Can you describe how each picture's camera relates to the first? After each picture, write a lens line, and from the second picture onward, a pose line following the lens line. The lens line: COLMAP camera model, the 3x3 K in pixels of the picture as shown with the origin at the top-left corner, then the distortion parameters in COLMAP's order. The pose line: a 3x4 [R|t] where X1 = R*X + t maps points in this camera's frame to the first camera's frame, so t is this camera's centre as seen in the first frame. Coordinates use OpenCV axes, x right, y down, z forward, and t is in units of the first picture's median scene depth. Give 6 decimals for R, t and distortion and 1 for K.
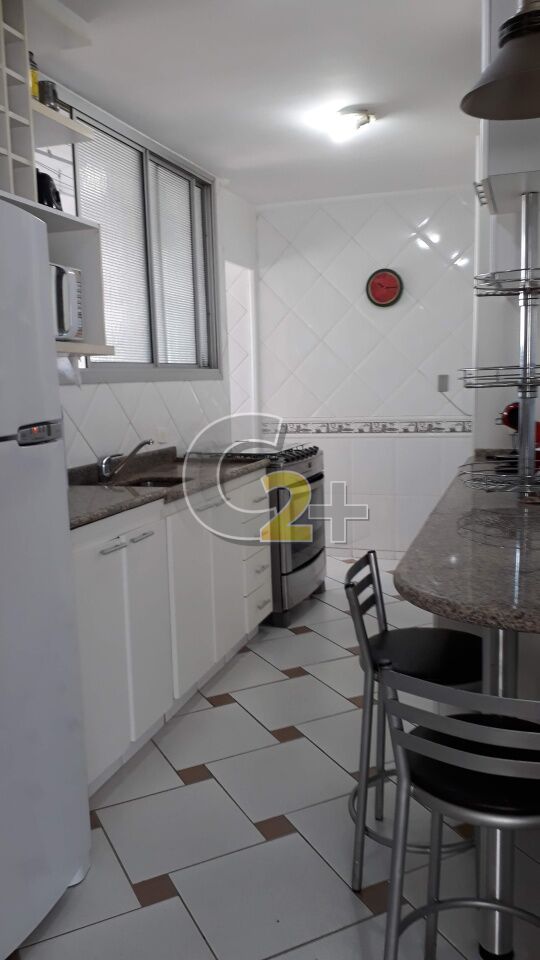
lens RADIAL K [[788.7, 0, 270.0], [0, 788.7, 480.0], [0, 0, 1]] dist [0.279065, -0.607829]
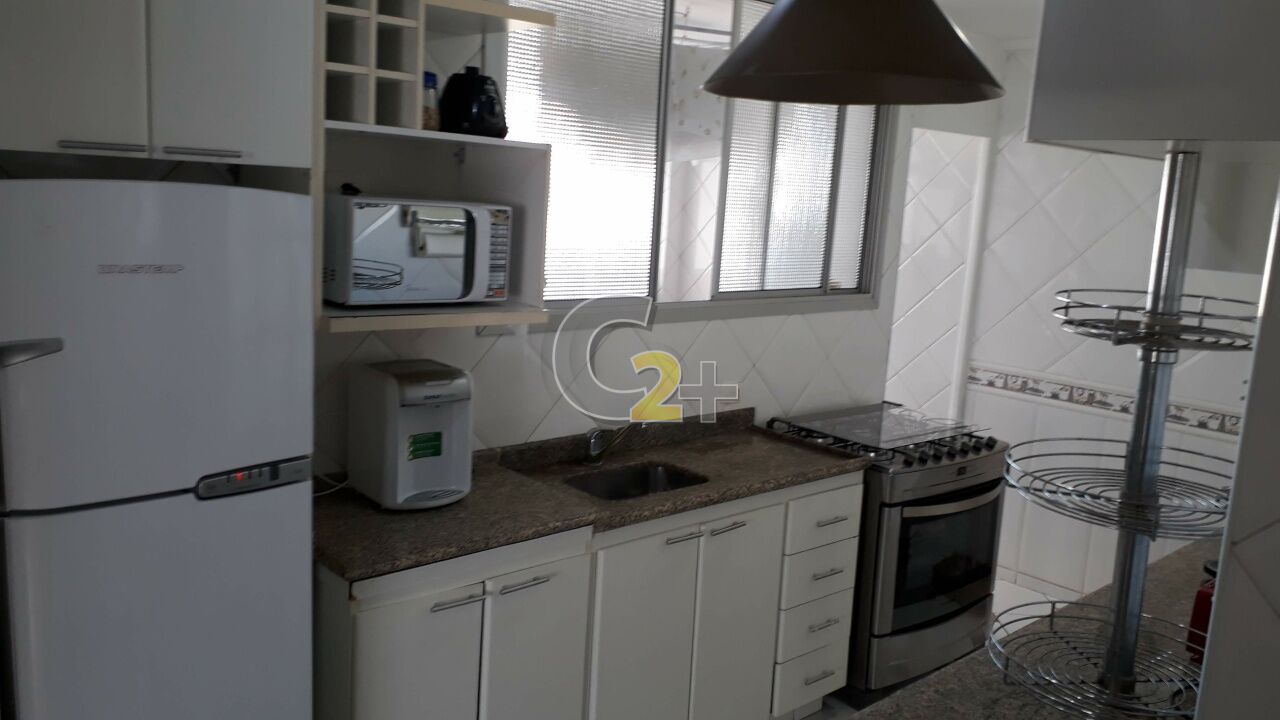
lens RADIAL K [[1051.5, 0, 640.0], [0, 1051.5, 360.0], [0, 0, 1]] dist [0.279065, -0.607829]
pose [[0.884919, 0.154612, -0.439333, 0.199319], [-0.147153, 0.987786, 0.051226, -0.119855], [0.441887, 0.019319, 0.896863, 0.117804]]
